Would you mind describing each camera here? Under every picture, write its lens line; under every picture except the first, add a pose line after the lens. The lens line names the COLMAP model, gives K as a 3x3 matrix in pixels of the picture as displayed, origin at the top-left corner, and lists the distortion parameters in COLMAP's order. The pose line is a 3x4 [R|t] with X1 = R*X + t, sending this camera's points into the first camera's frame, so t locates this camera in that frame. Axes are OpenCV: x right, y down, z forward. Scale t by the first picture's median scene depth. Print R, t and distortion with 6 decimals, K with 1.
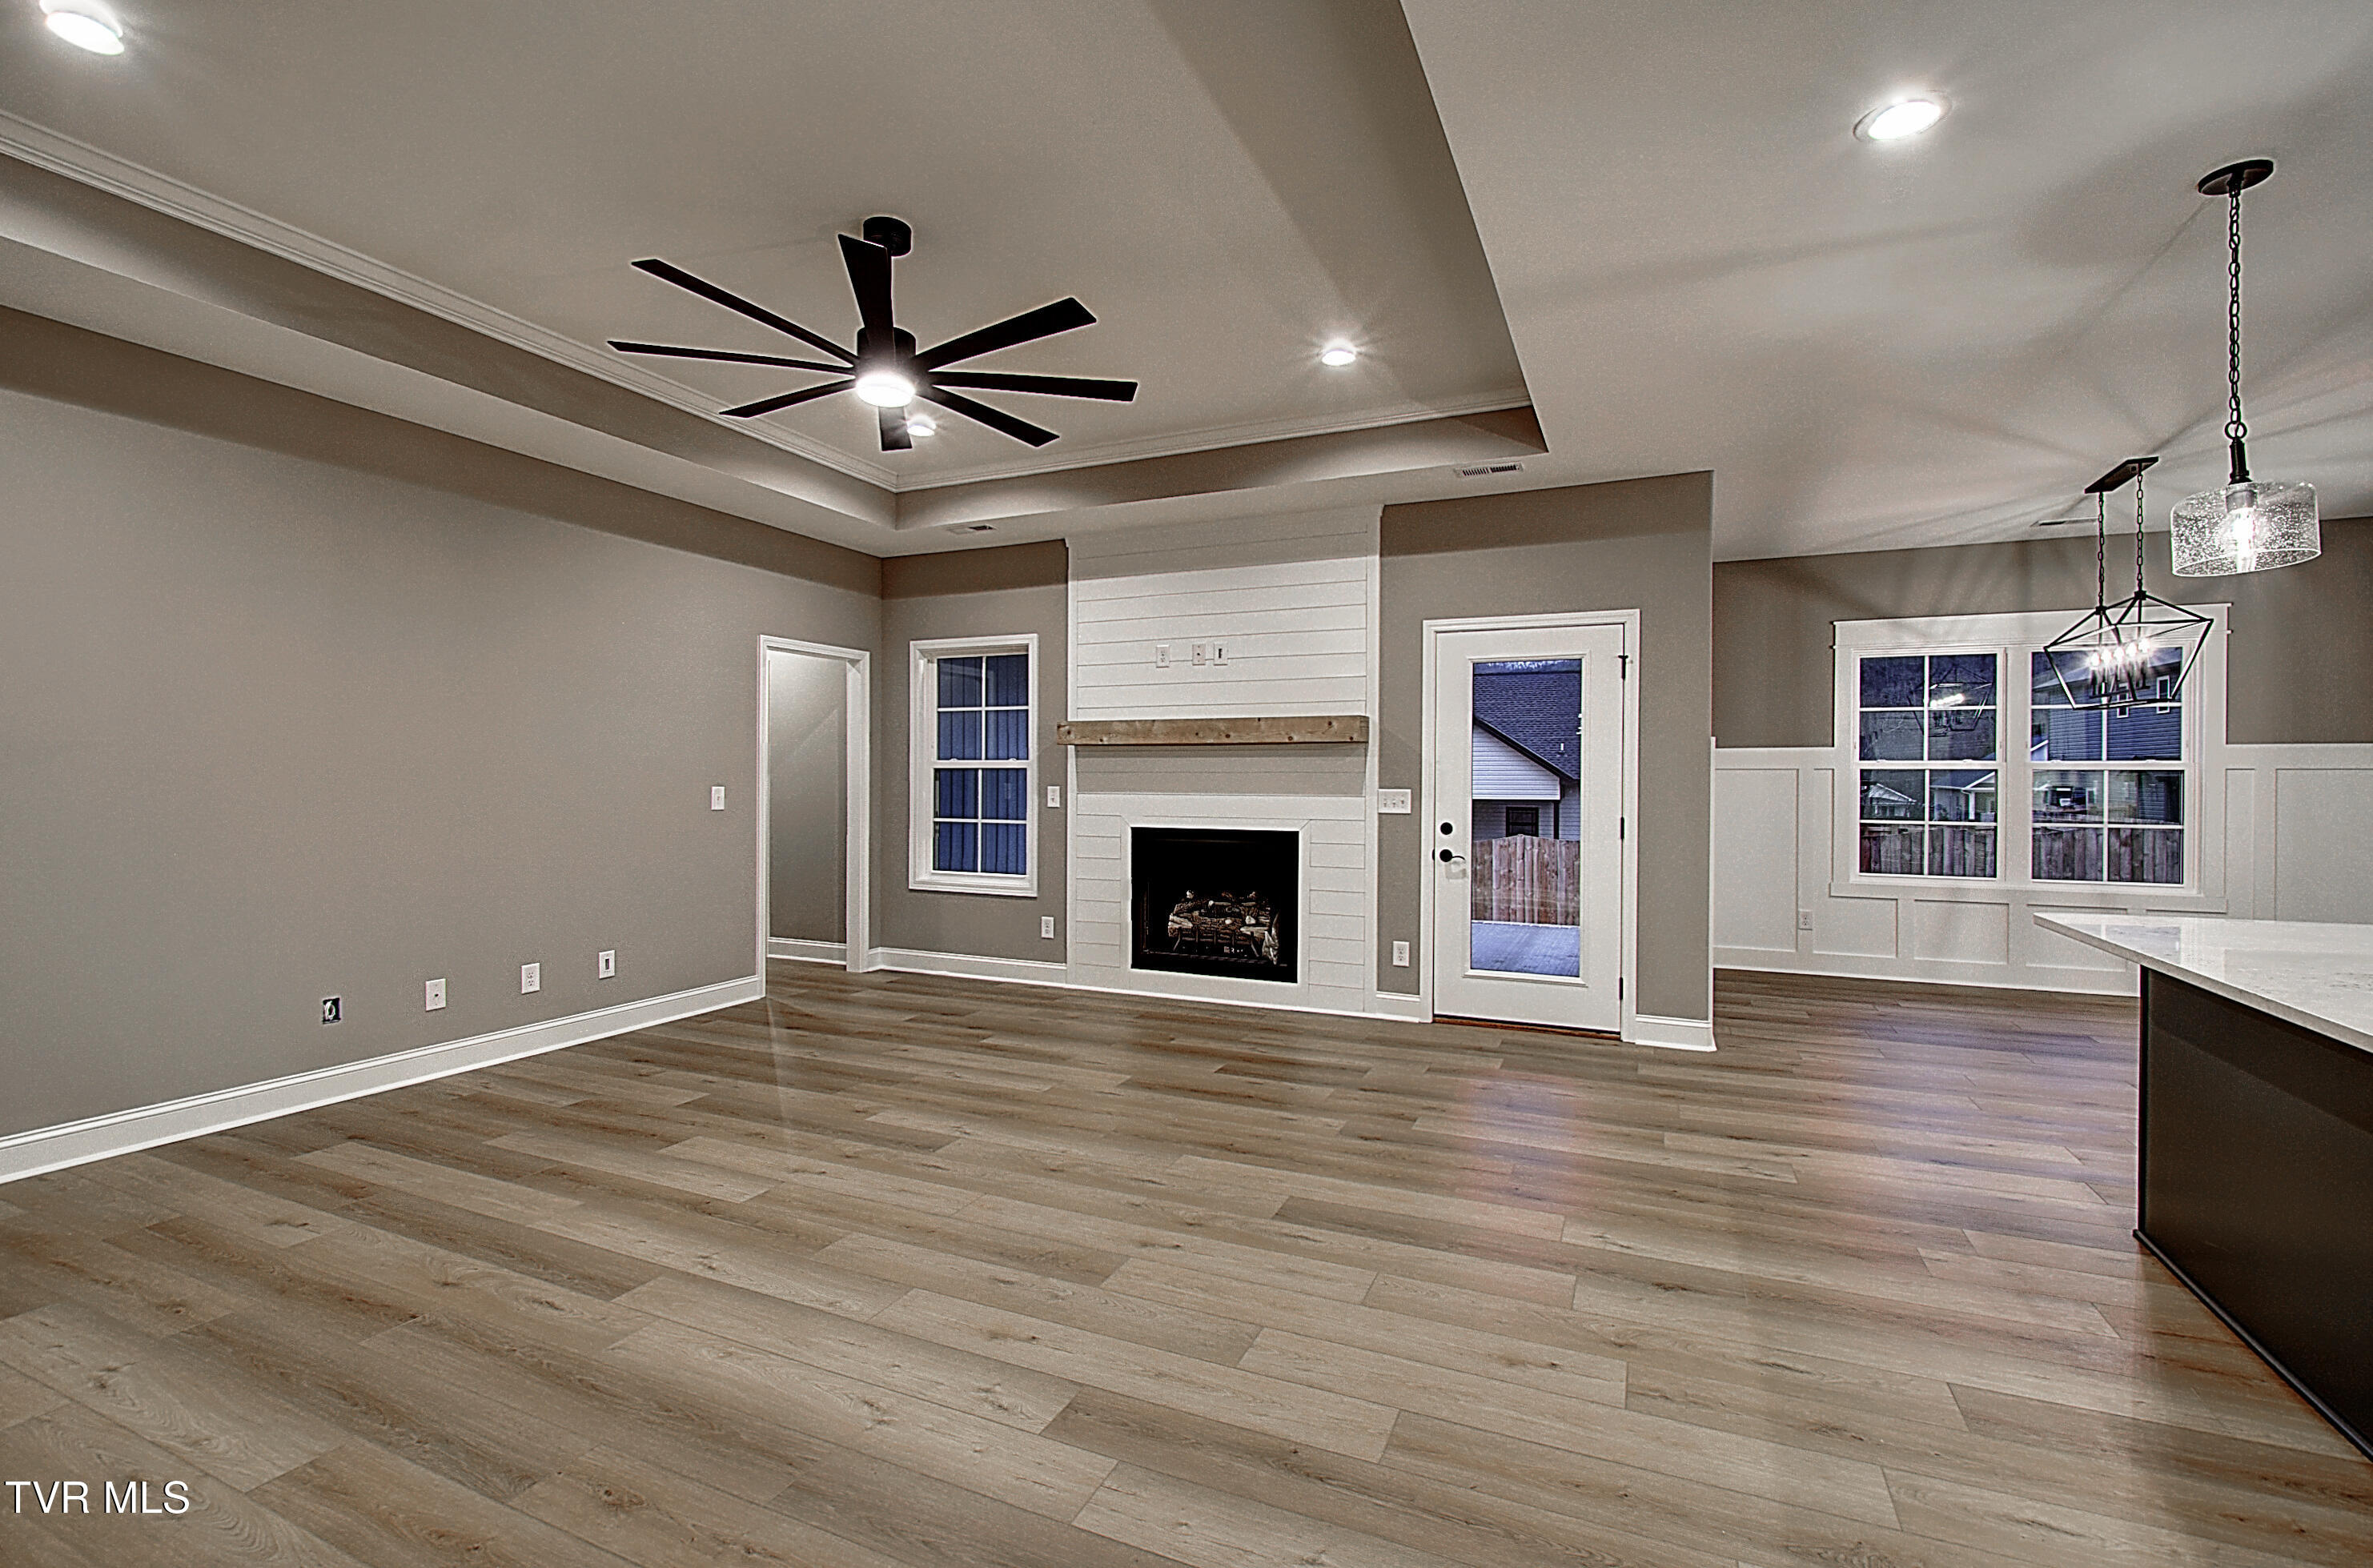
lens RADIAL K [[1030.6, 0, 1164.9], [0, 1030.6, 780.0], [0, 0, 1]] dist [-0.004045, -0.002004]
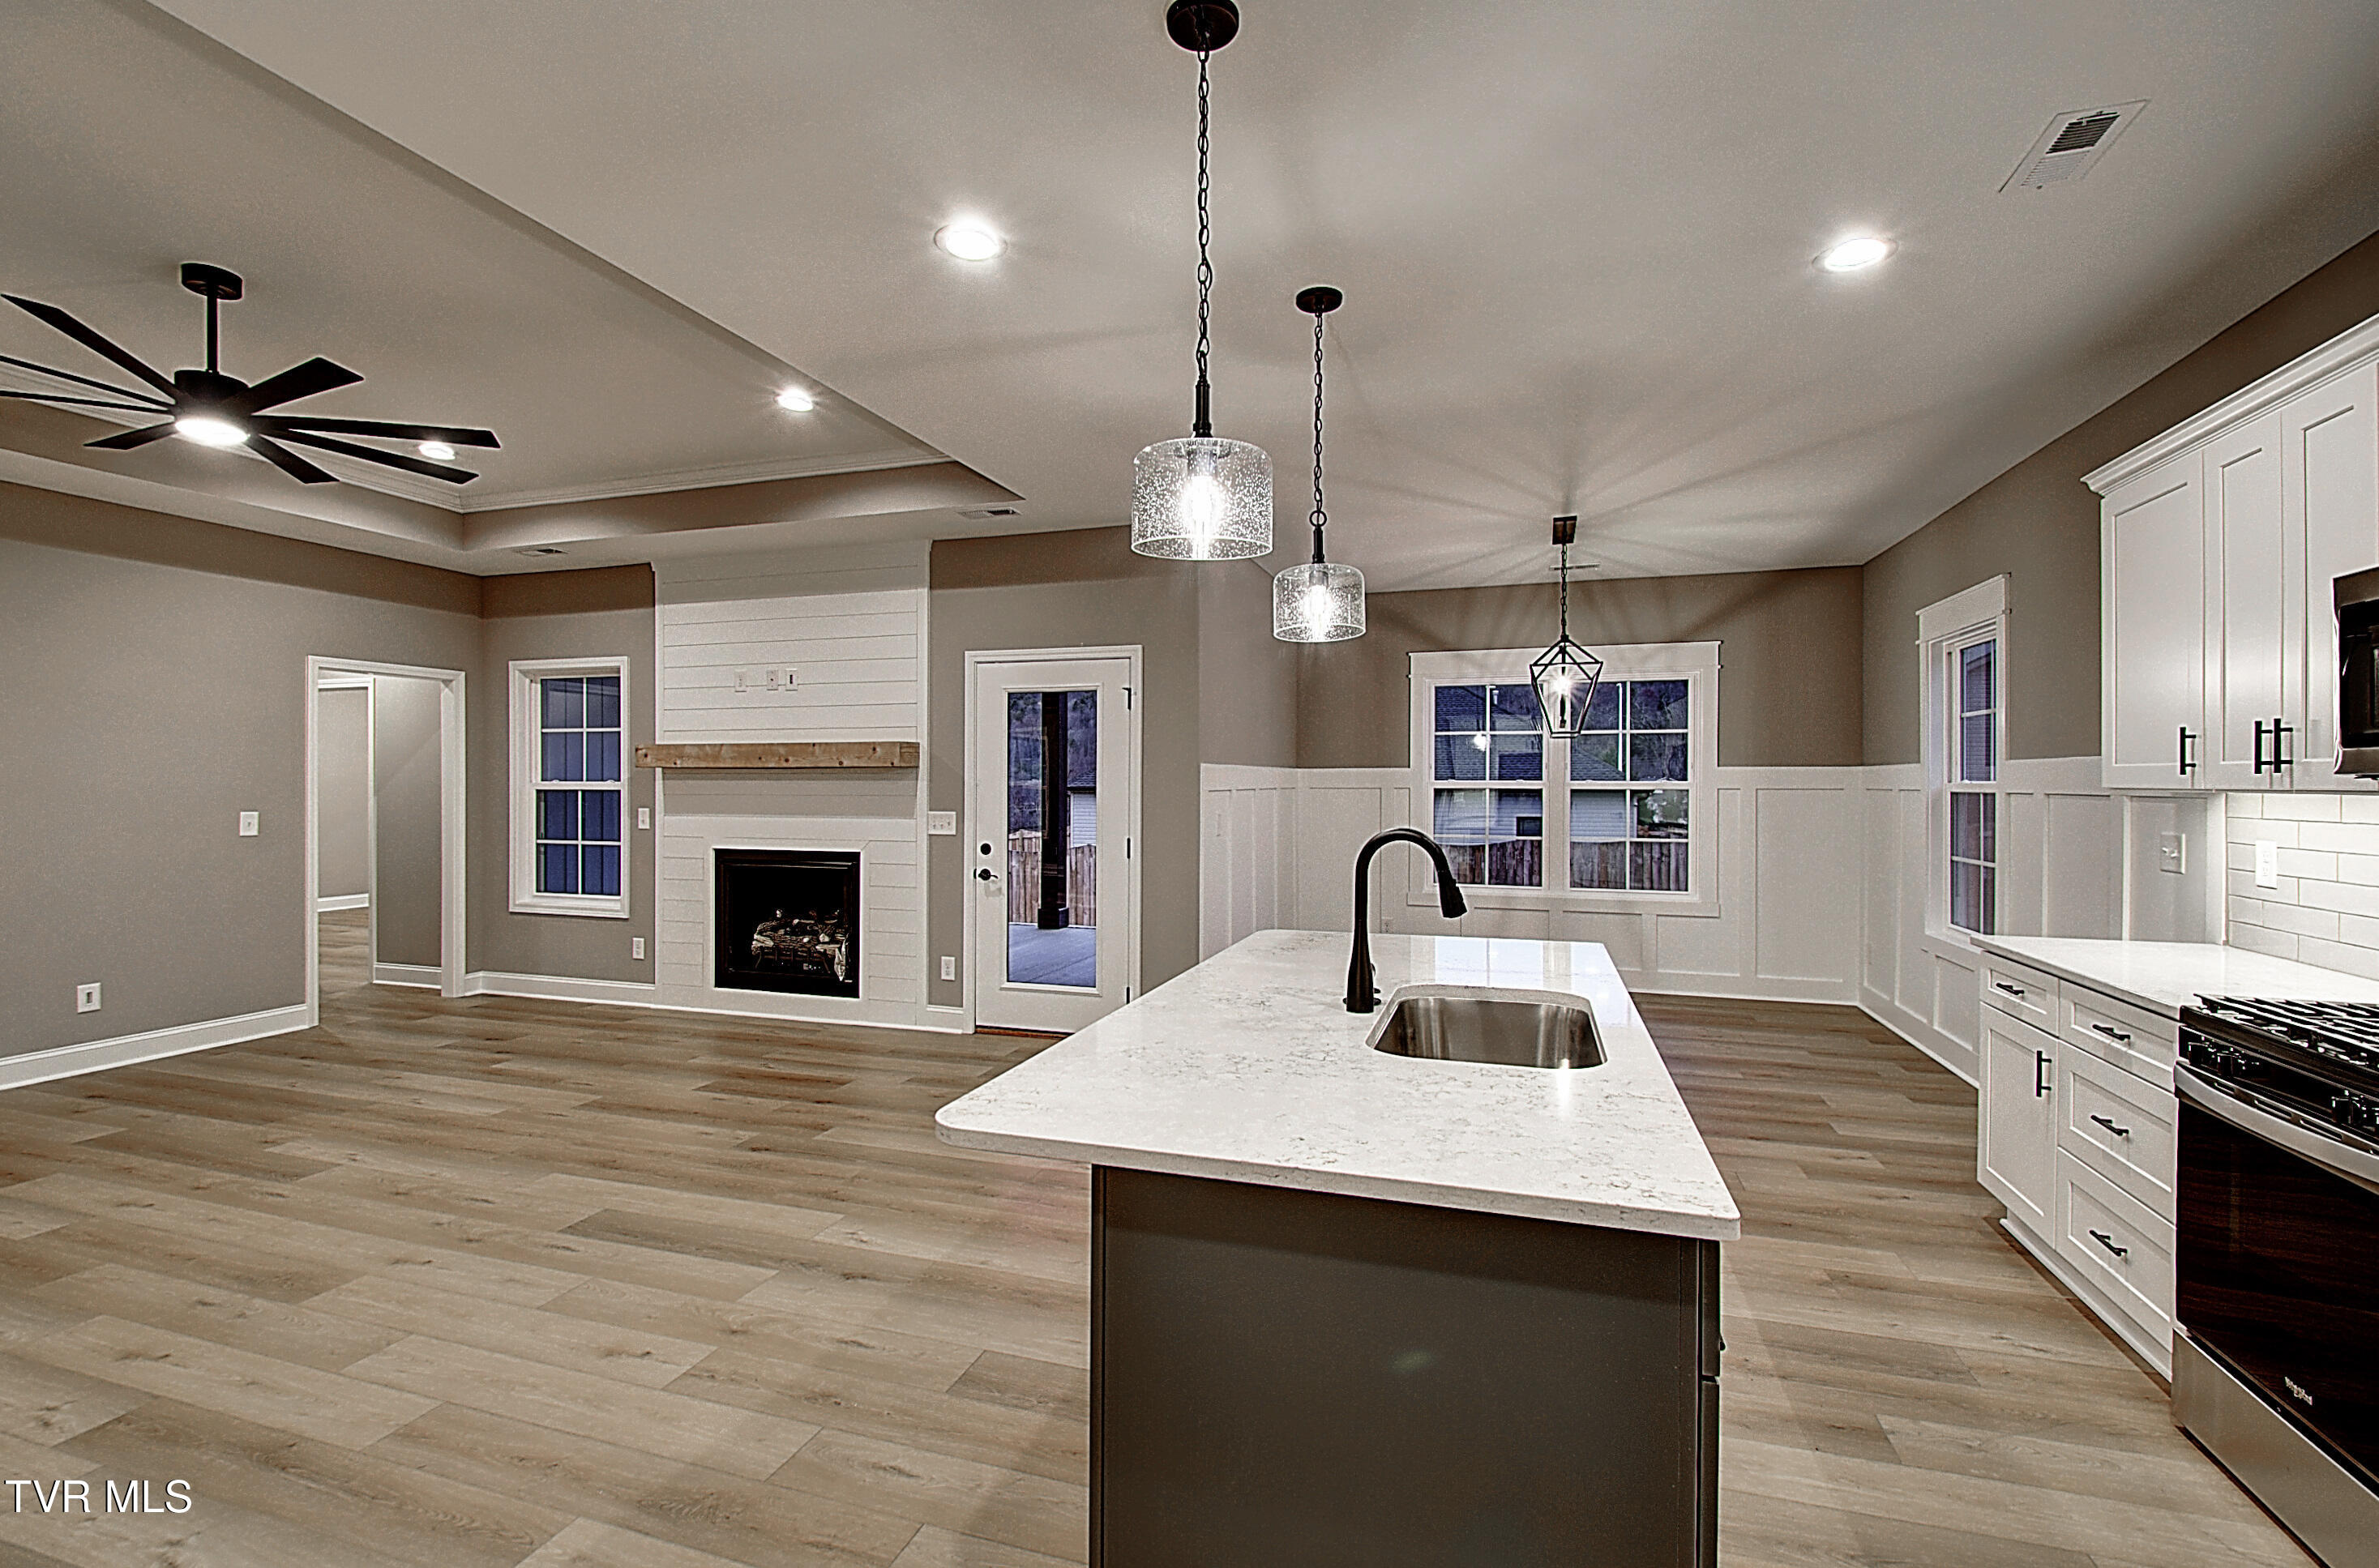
lens RADIAL K [[1033.2, 0, 1198.0], [0, 1033.2, 783.7], [0, 0, 1]] dist [-0.004045, -0.002004]
pose [[0.993563, -0.002443, 0.113259, 0.369348], [0.002459, 0.999997, -0.000001, -0.019229], [-0.113258, 0.000279, 0.993566, -0.074400]]
